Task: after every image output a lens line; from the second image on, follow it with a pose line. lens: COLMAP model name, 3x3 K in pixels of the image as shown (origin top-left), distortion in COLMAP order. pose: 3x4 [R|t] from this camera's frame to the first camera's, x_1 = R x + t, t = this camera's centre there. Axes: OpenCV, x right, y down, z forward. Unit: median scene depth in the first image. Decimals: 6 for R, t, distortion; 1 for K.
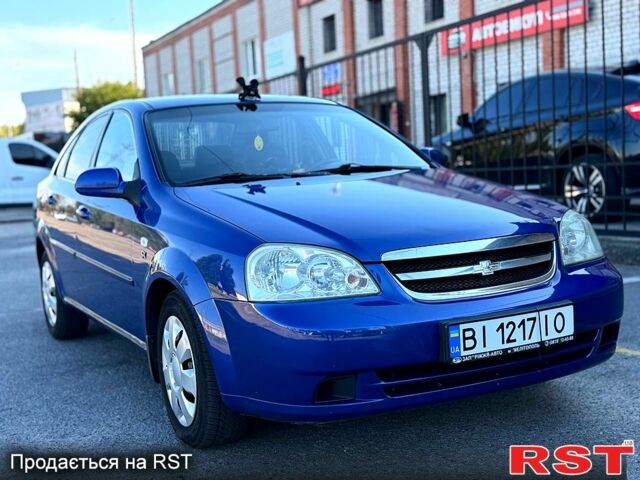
lens RADIAL K [[851.9, 0, 320.0], [0, 851.9, 240.0], [0, 0, 1]] dist [0.090665, -0.056073]
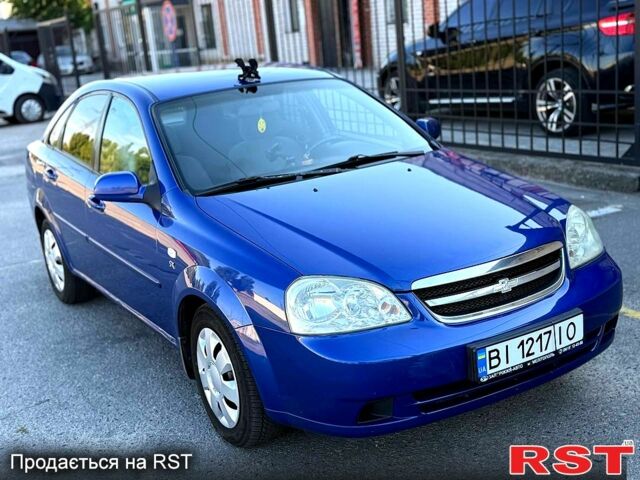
lens RADIAL K [[851.9, 0, 320.0], [0, 851.9, 240.0], [0, 0, 1]] dist [0.090665, -0.056073]
pose [[0.997662, -0.048684, 0.047969, -0.083794], [0.041111, 0.988153, 0.147861, -0.182760], [-0.054600, -0.145543, 0.987844, -0.049801]]
